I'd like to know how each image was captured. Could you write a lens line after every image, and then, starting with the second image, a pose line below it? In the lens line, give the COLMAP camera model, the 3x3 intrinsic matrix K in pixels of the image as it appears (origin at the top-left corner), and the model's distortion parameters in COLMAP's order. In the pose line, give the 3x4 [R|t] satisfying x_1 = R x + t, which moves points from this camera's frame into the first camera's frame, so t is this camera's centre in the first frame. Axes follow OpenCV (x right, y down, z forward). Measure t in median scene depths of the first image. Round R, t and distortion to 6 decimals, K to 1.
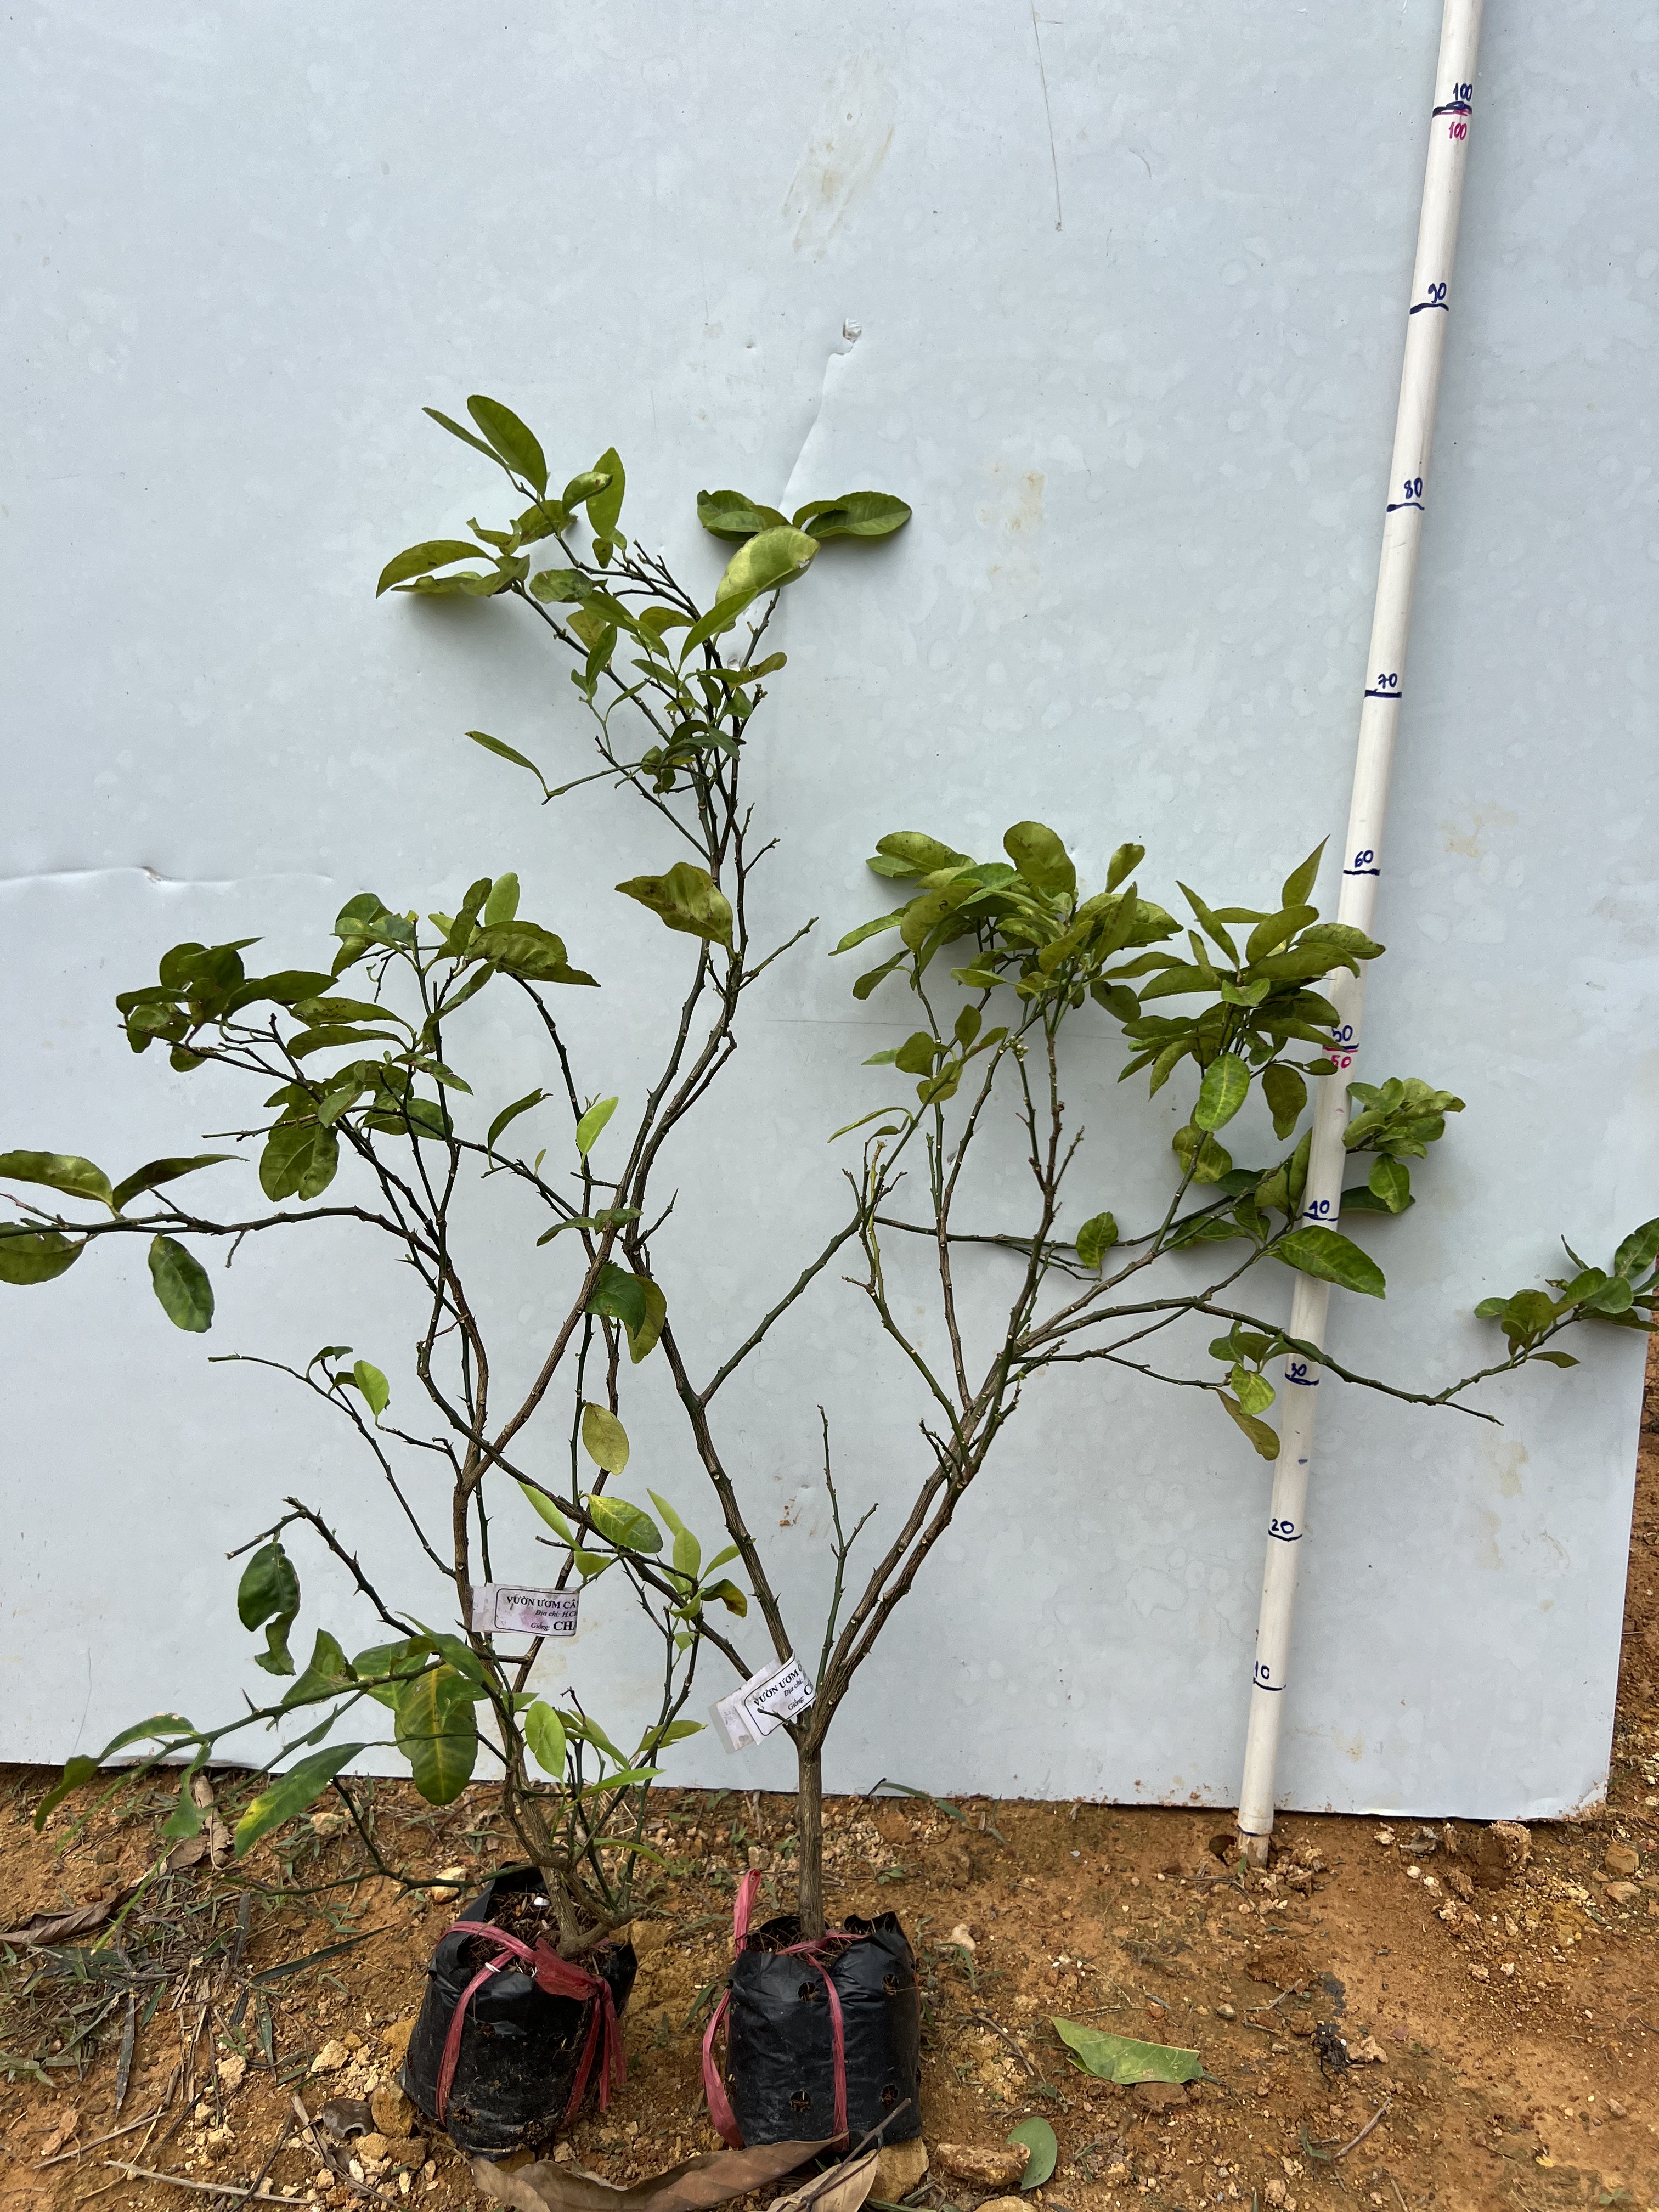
lens RADIAL K [[1683.1, 0, 828.5], [0, 1683.1, 1098.4], [0, 0, 1]] dist [0.039087, -0.055034]
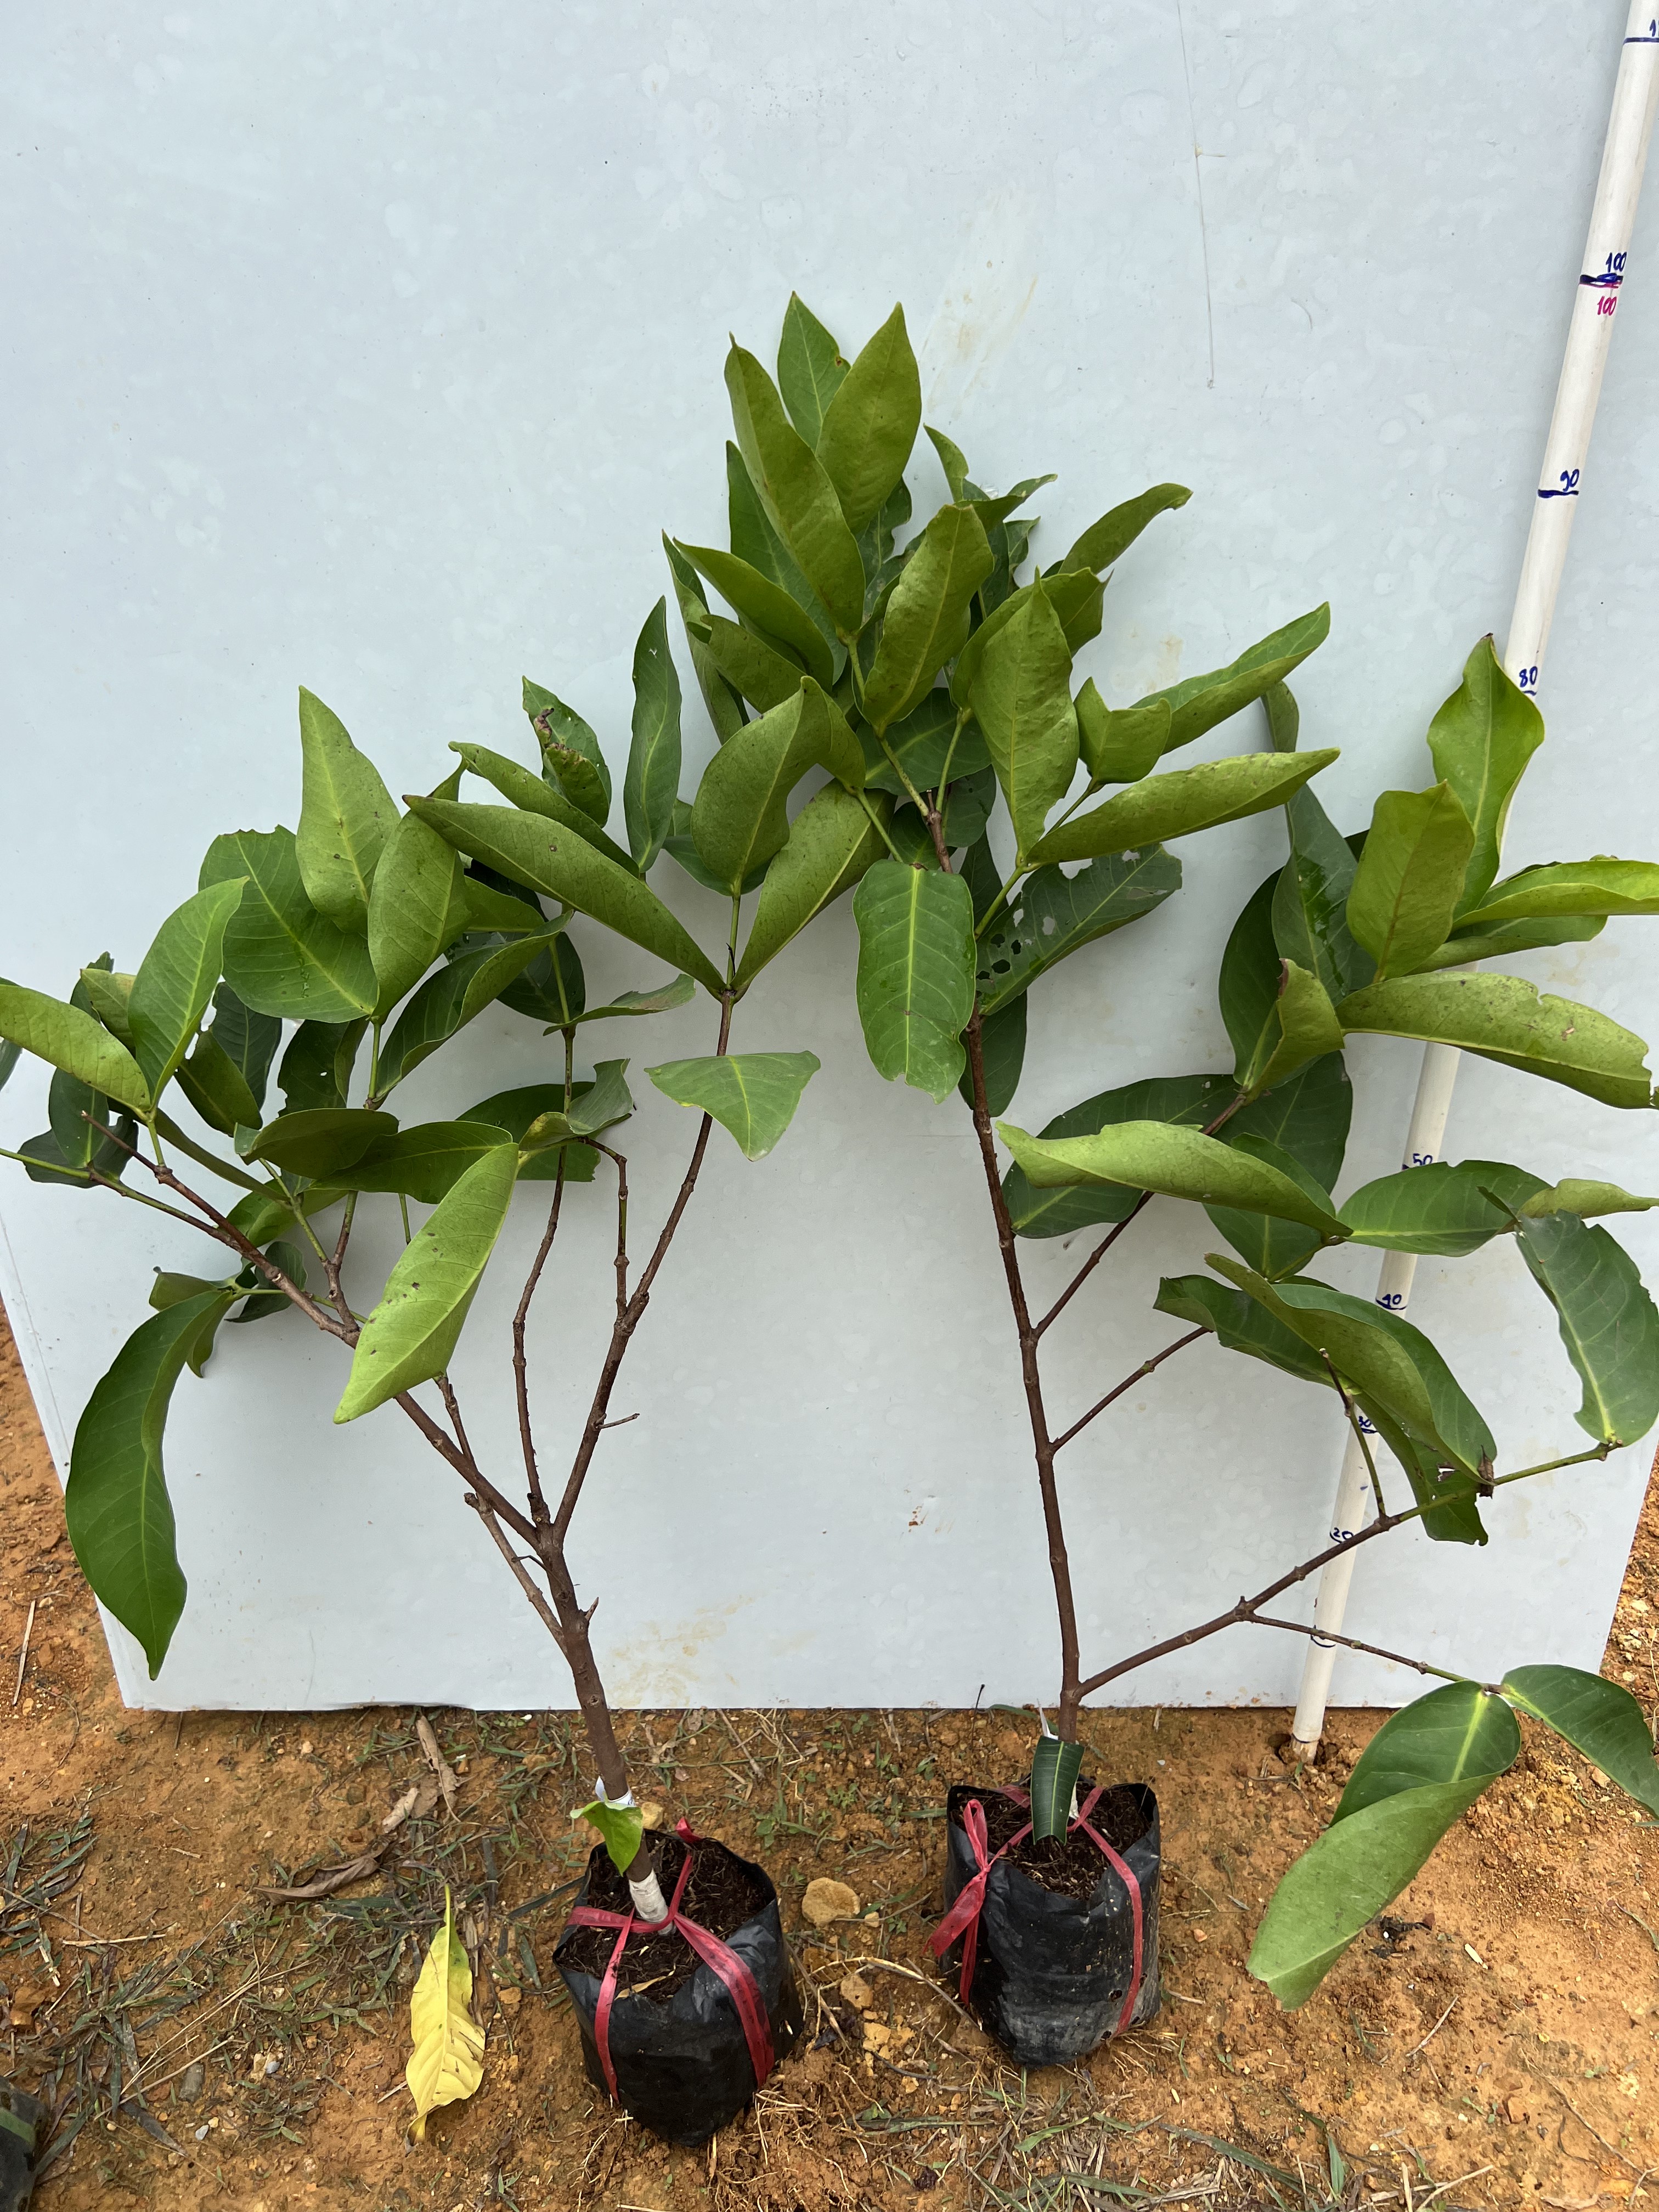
lens RADIAL K [[1683.1, 0, 825.1], [0, 1683.1, 1115.5], [0, 0, 1]] dist [0.039087, -0.055034]
pose [[0.998615, -0.044504, 0.028055, -0.116610], [0.033869, 0.951919, 0.304471, -0.401389], [-0.040256, -0.303099, 0.952108, -0.008804]]
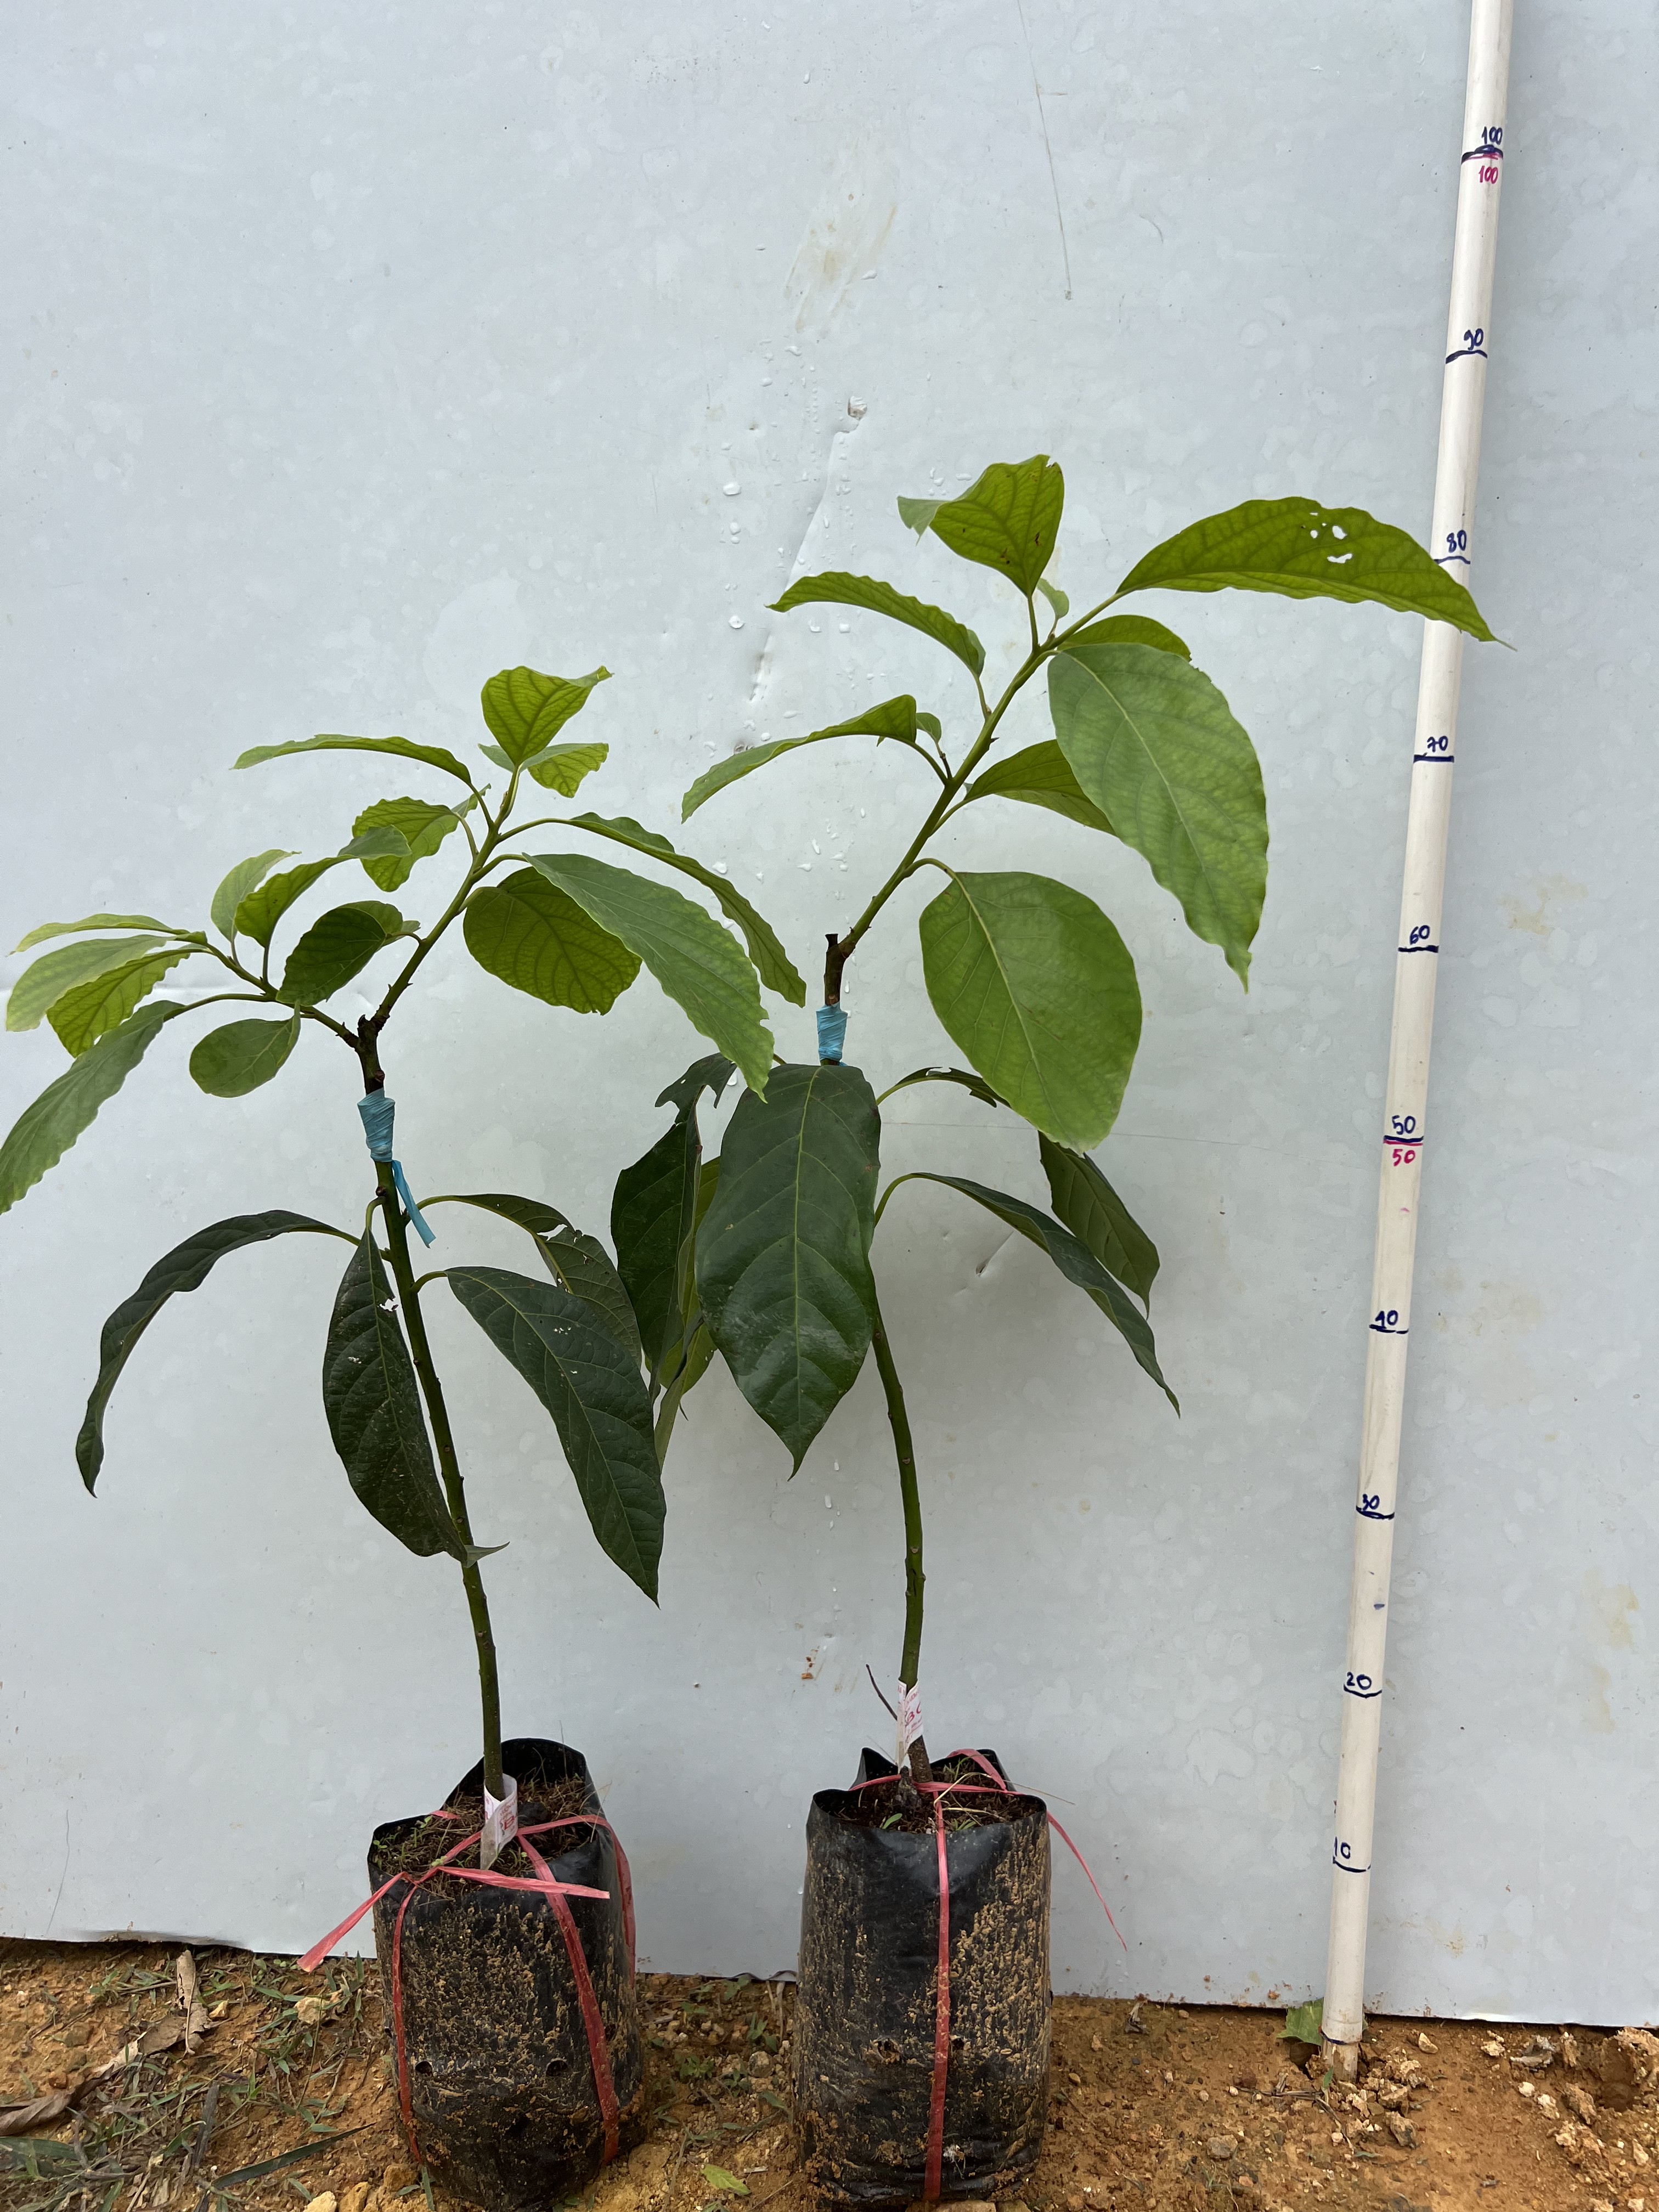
lens RADIAL K [[1683.1, 0, 819.9], [0, 1683.1, 1106.2], [0, 0, 1]] dist [0.039087, -0.055034]
pose [[0.998059, -0.013297, -0.060834, 0.044715], [0.007659, 0.995730, -0.091998, 0.032372], [0.061798, 0.091353, 0.993899, 0.069574]]
